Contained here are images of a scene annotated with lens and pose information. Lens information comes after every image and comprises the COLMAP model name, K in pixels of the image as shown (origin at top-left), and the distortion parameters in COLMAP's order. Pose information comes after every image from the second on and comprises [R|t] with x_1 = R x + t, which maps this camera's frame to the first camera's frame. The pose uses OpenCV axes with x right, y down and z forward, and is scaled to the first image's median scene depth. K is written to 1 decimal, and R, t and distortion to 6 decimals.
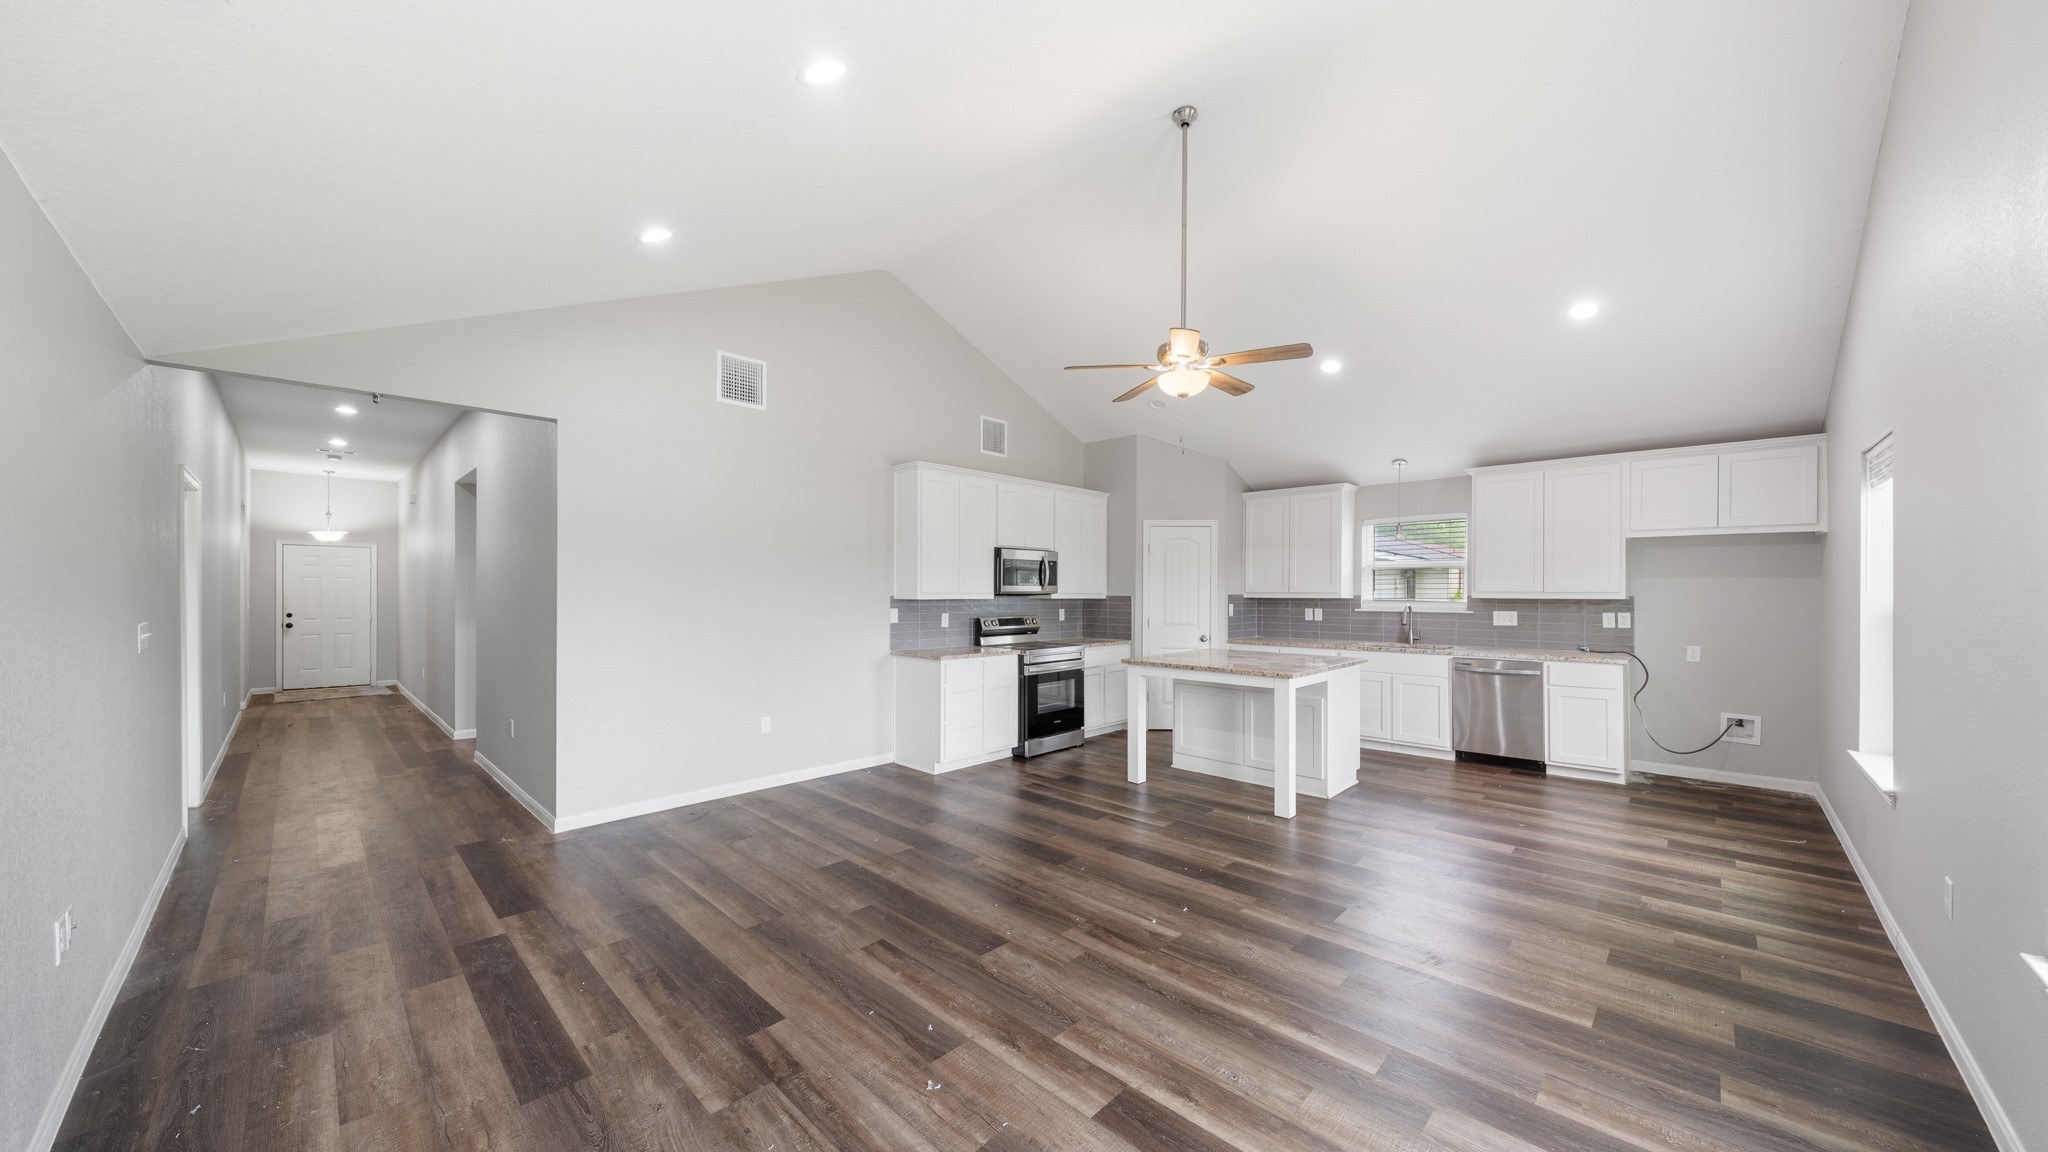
lens RADIAL K [[708.5, 0, 1025.5], [0, 708.5, 590.1], [0, 0, 1]] dist [-0.005657, -0.000274]
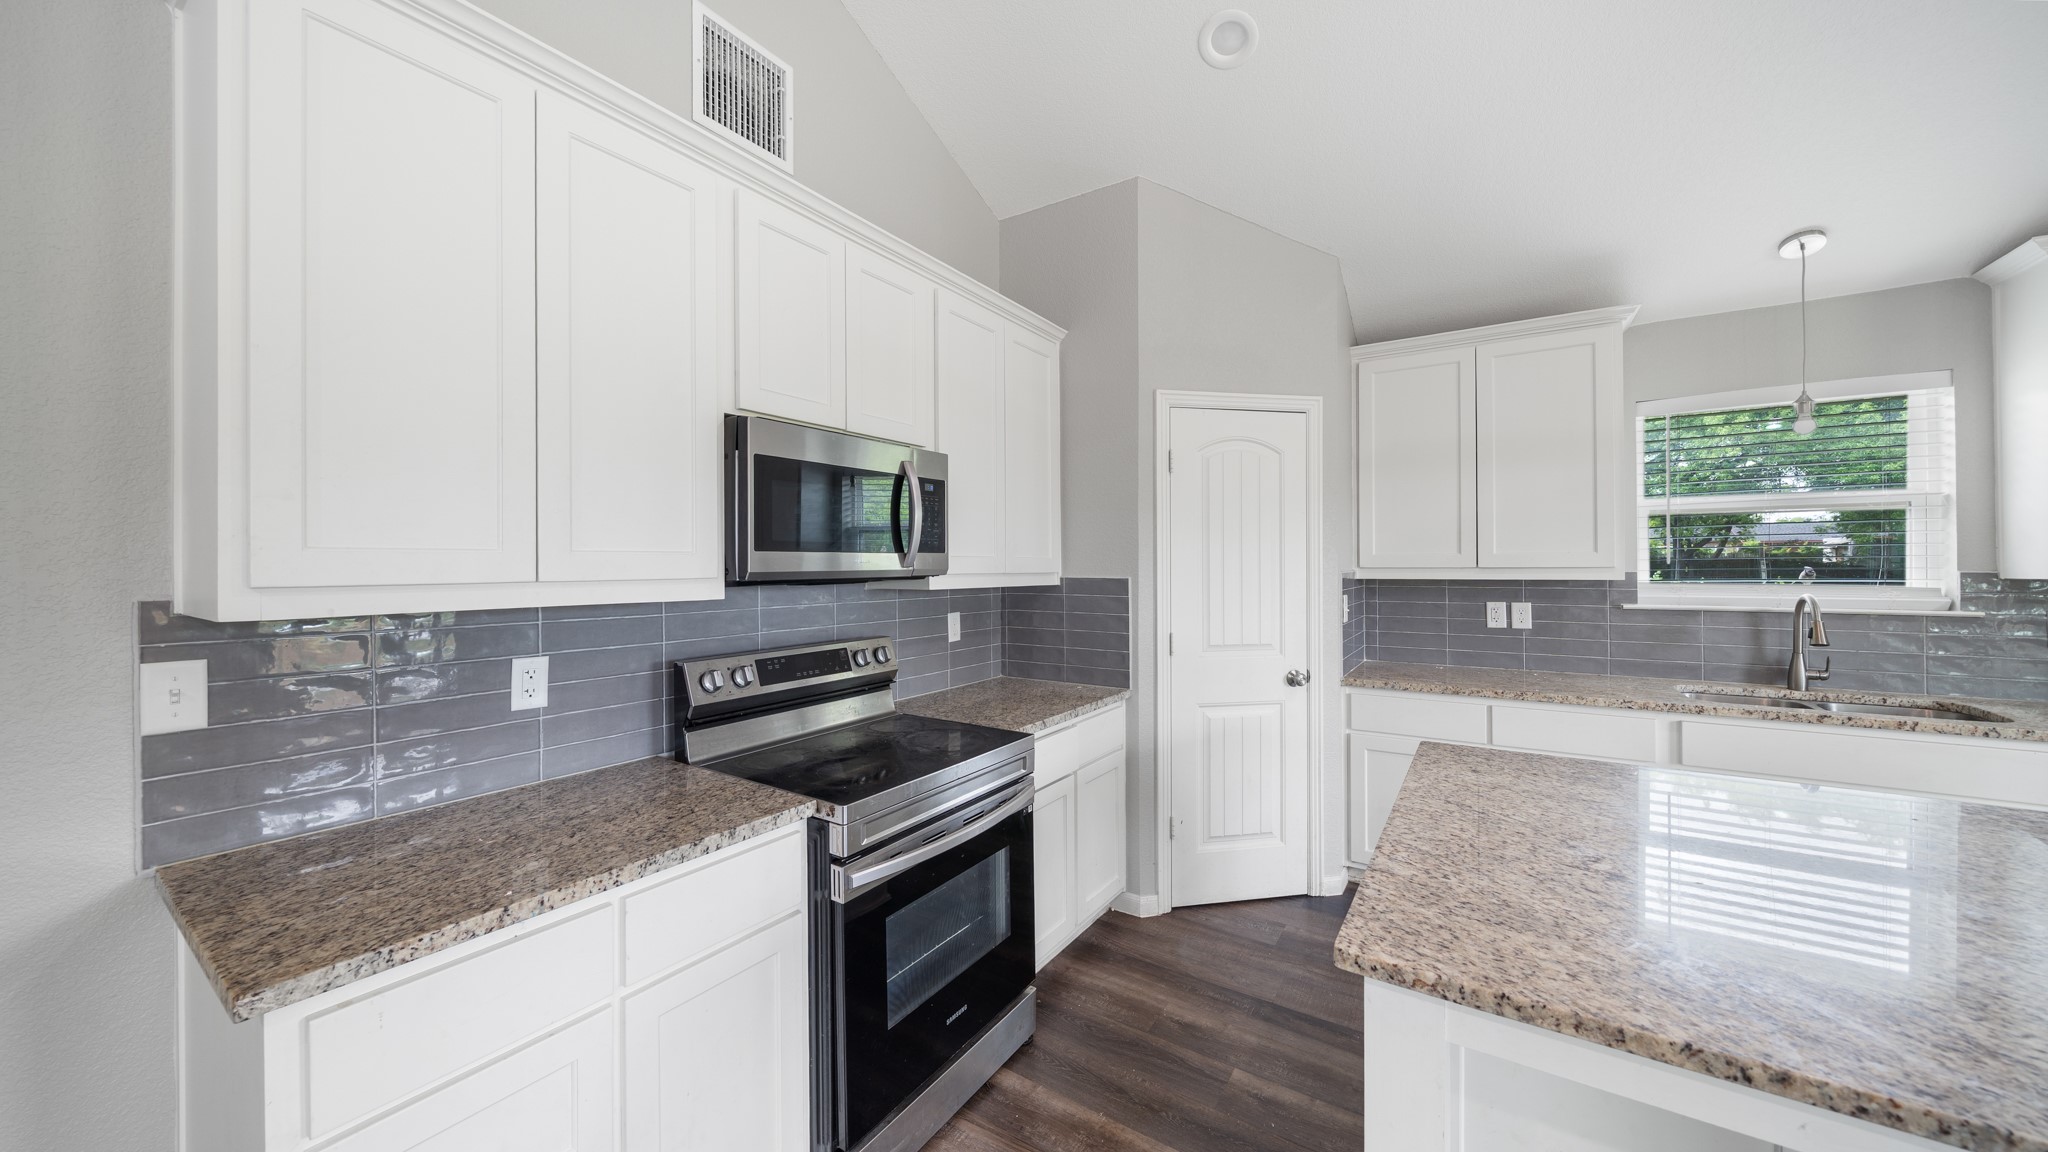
lens RADIAL K [[708.5, 0, 1022.4], [0, 708.5, 564.8], [0, 0, 1]] dist [-0.005657, -0.000274]
pose [[0.983471, -0.007023, 0.180929, 0.020849], [0.006948, 0.999975, 0.001047, -0.000657], [-0.180932, 0.000228, 0.983496, 0.725605]]
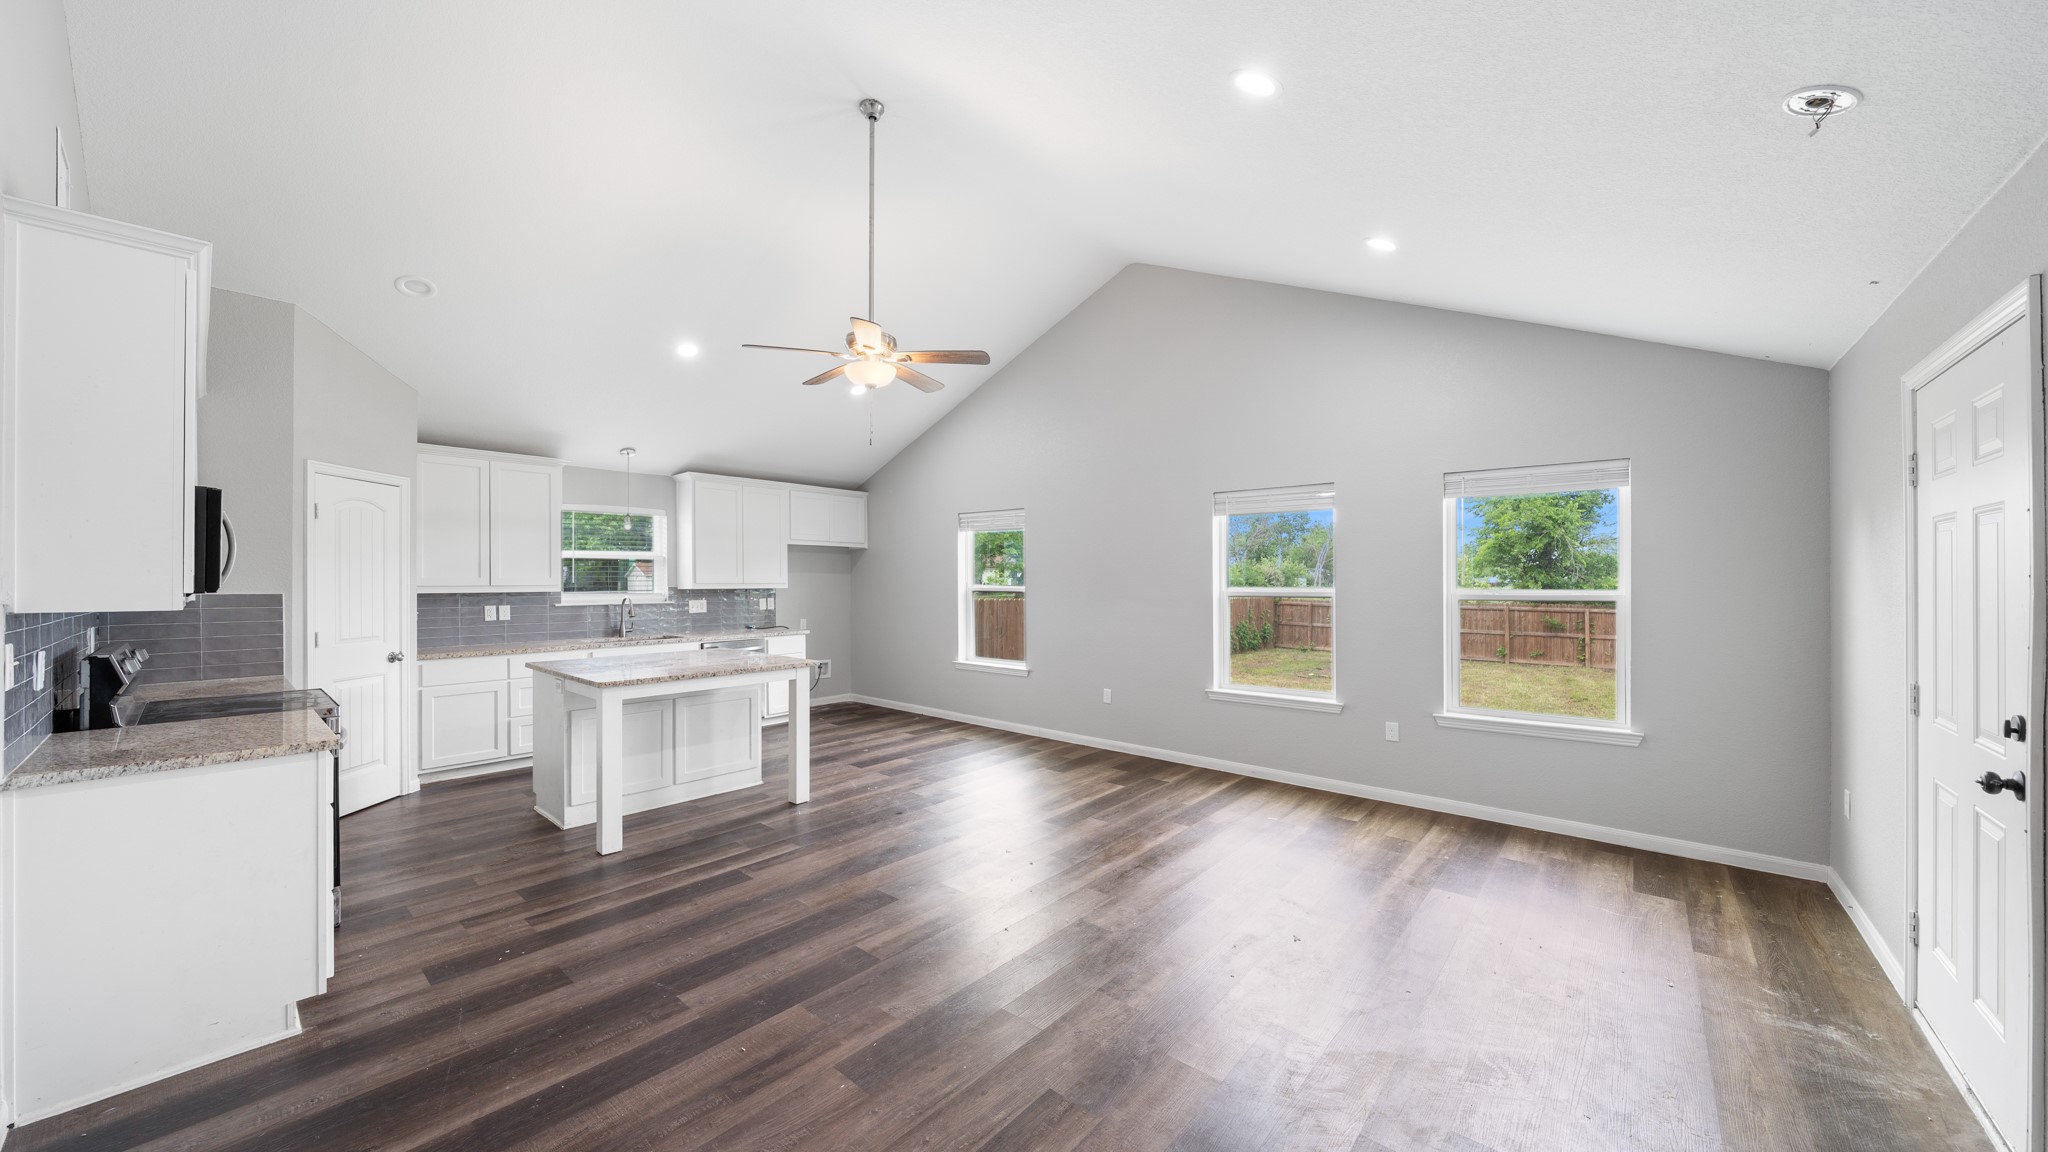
lens RADIAL K [[708.5, 0, 1015.0], [0, 708.5, 579.6], [0, 0, 1]] dist [-0.005657, -0.000274]
pose [[-0.050909, 0.001136, 0.998703, -0.498027], [0.002219, 0.999997, -0.001025, -0.001036], [-0.998701, 0.002164, -0.050911, 0.544171]]
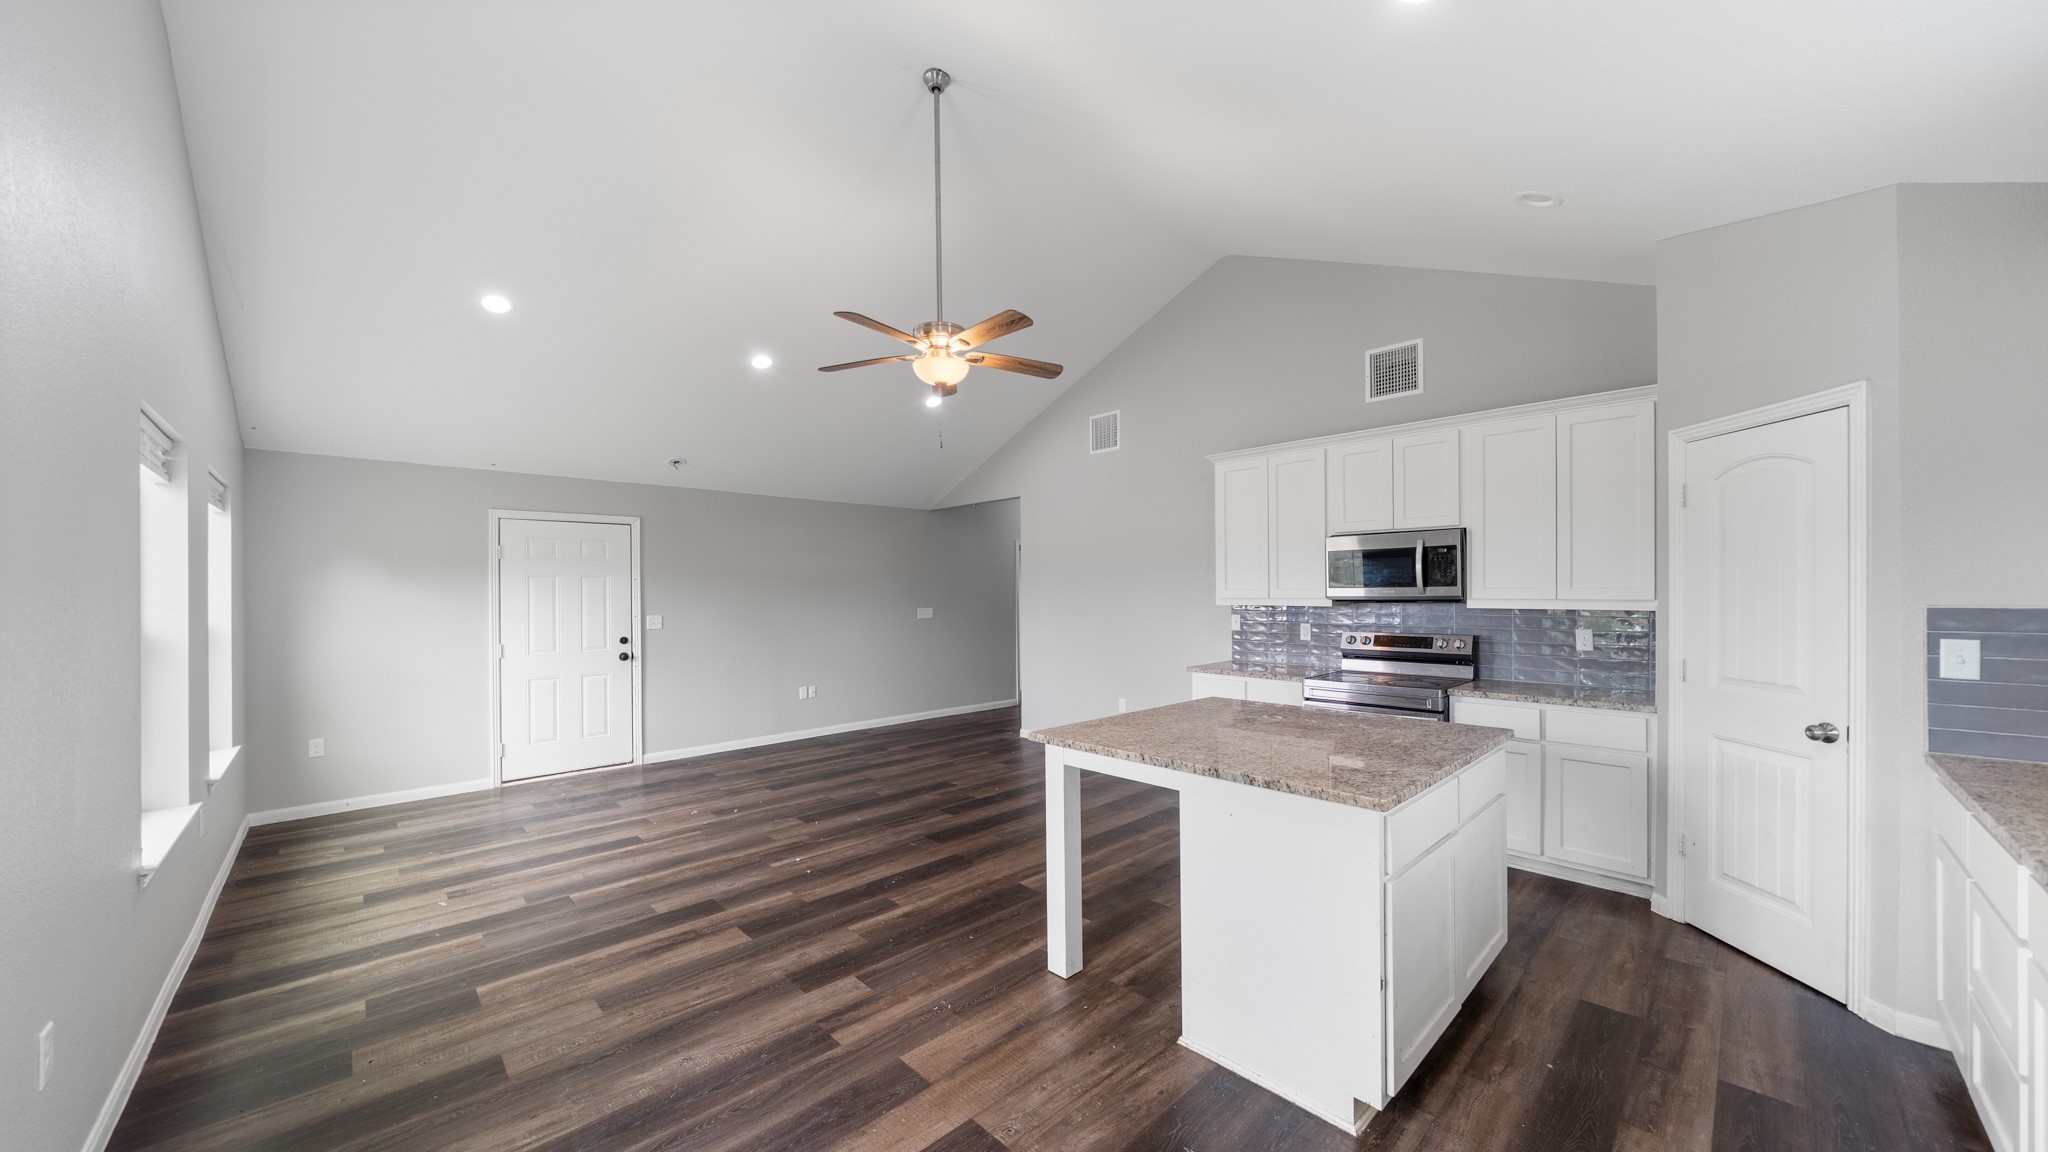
lens RADIAL K [[708.5, 0, 1019.6], [0, 708.5, 586.8], [0, 0, 1]] dist [-0.005657, -0.000274]
pose [[-0.042096, -0.008550, -0.999077, 0.721034], [0.007238, 0.999935, -0.008862, -0.003826], [0.999087, -0.007604, -0.042031, 0.728678]]
